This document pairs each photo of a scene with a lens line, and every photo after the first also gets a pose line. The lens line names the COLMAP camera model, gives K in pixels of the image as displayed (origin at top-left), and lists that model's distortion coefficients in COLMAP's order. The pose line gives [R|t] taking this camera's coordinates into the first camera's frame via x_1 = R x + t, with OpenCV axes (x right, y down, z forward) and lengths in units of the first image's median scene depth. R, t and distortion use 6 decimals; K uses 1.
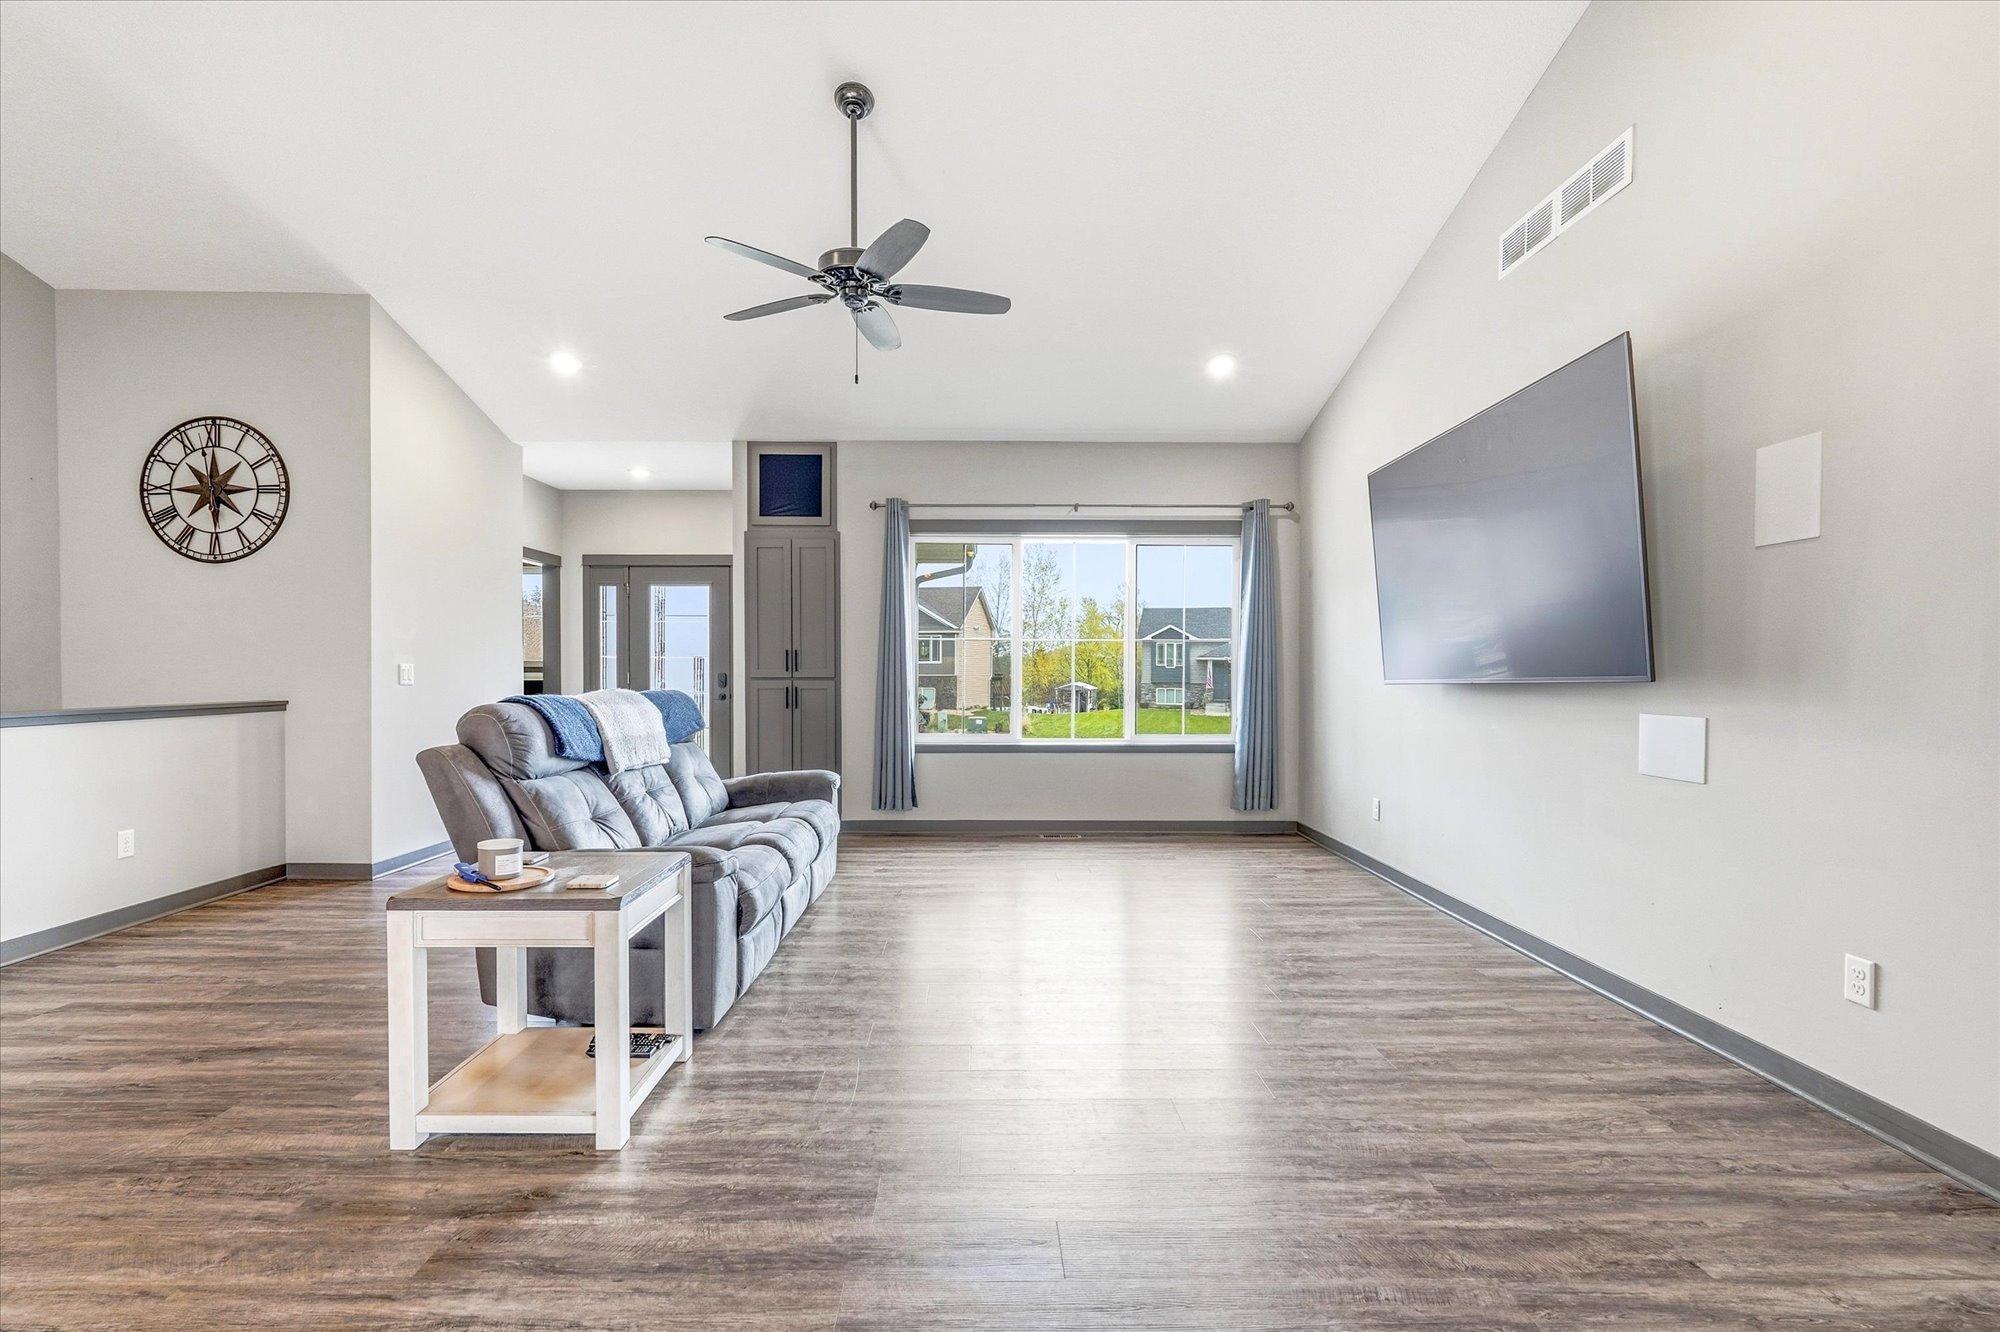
lens RADIAL K [[882.8, 0, 965.9], [0, 882.8, 694.0], [0, 0, 1]] dist [-0.000552, -0.000003]
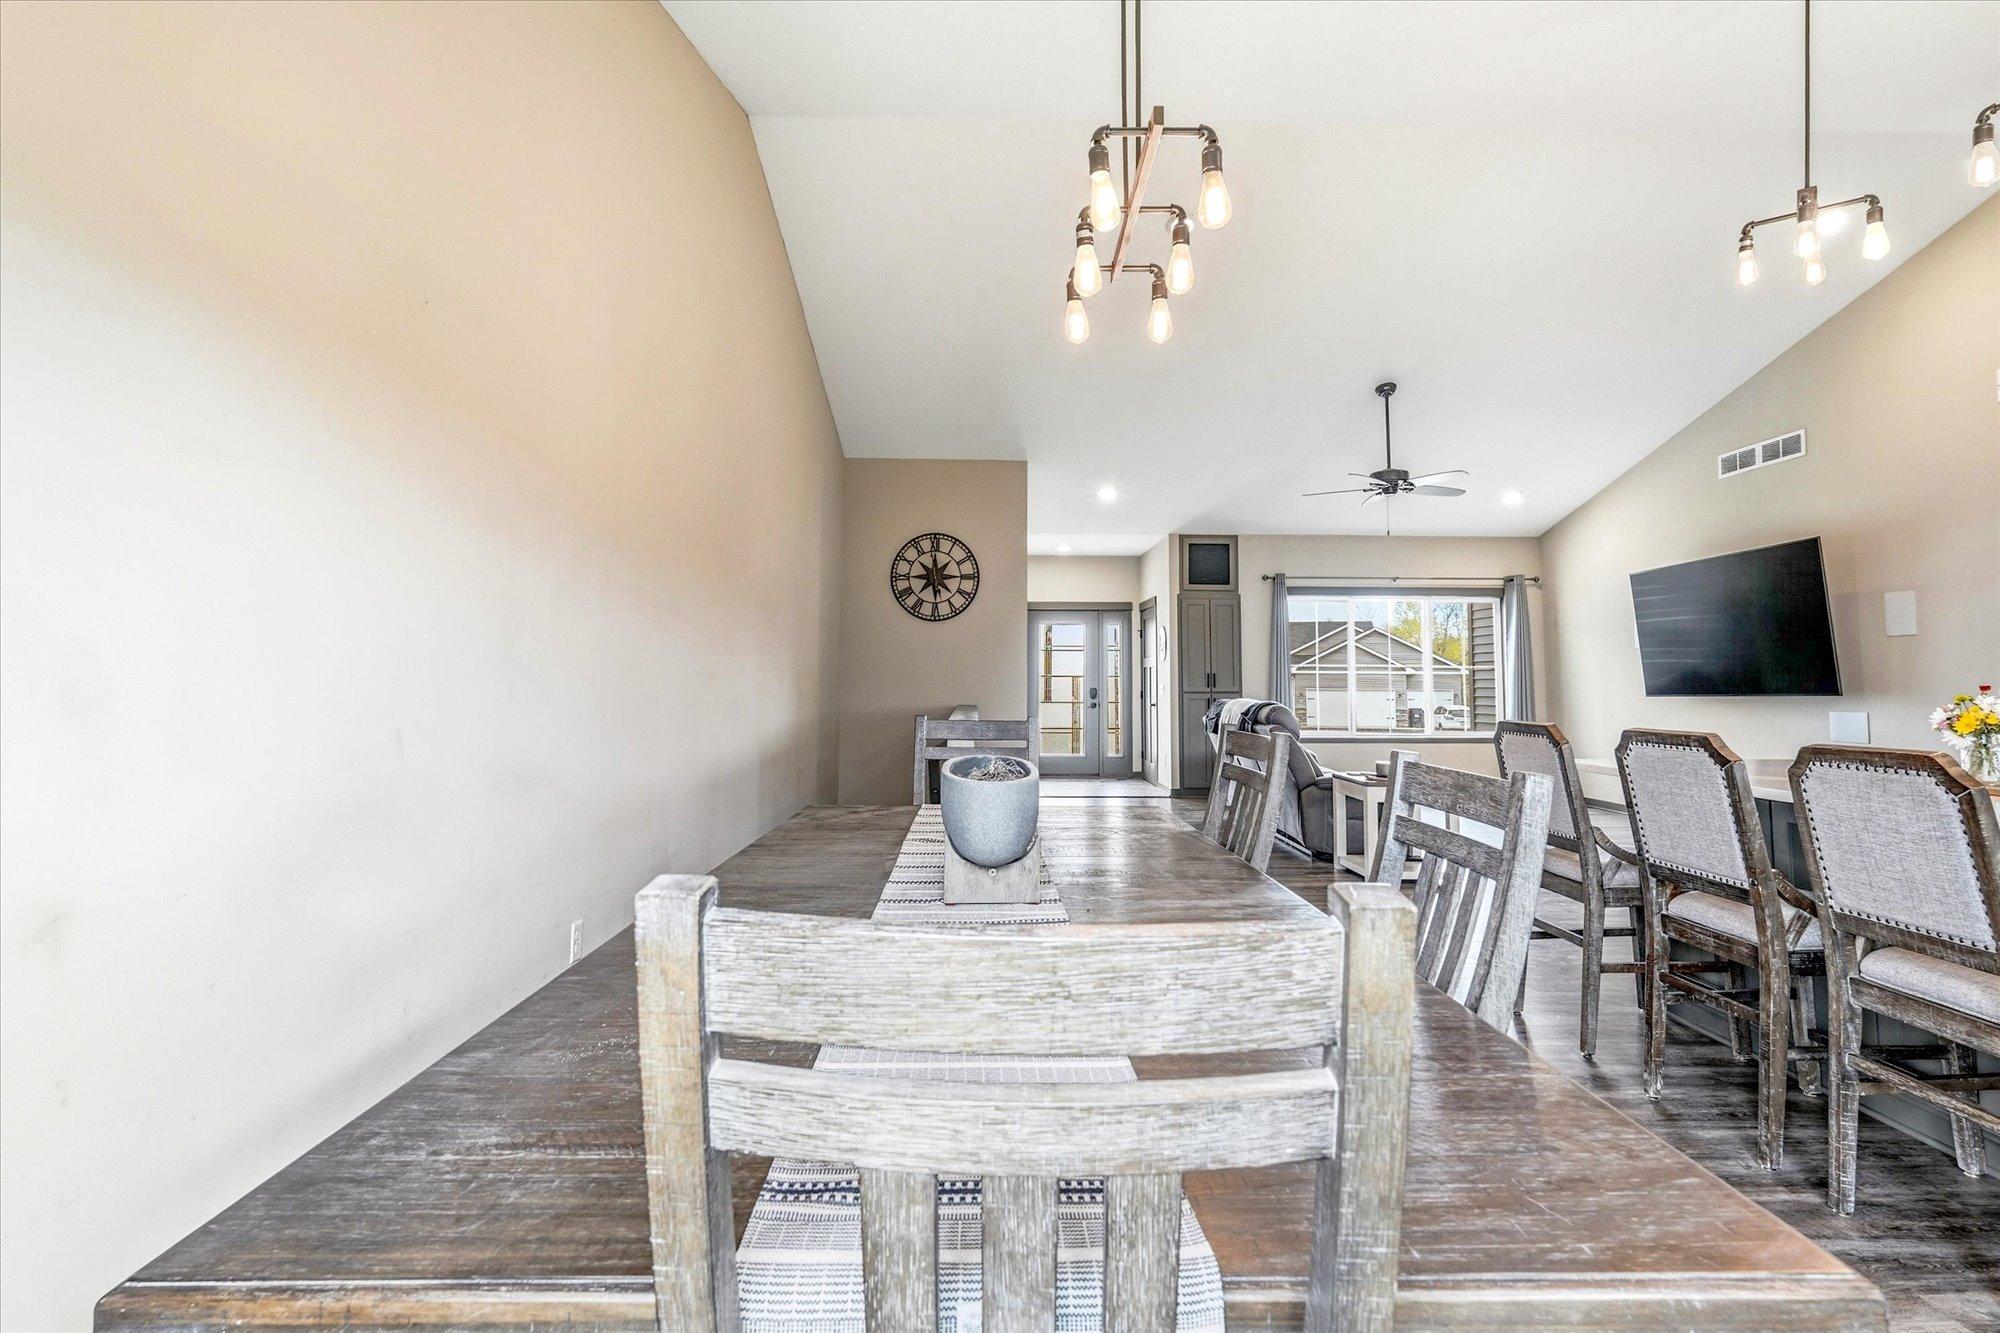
lens RADIAL K [[896.6, 0, 992.1], [0, 896.6, 670.7], [0, 0, 1]] dist [-0.001720, 0.001041]
pose [[0.999780, -0.000599, 0.020977, -0.779299], [0.001561, 0.998947, -0.045858, 0.022150], [-0.020928, 0.045881, 0.998728, -0.678914]]
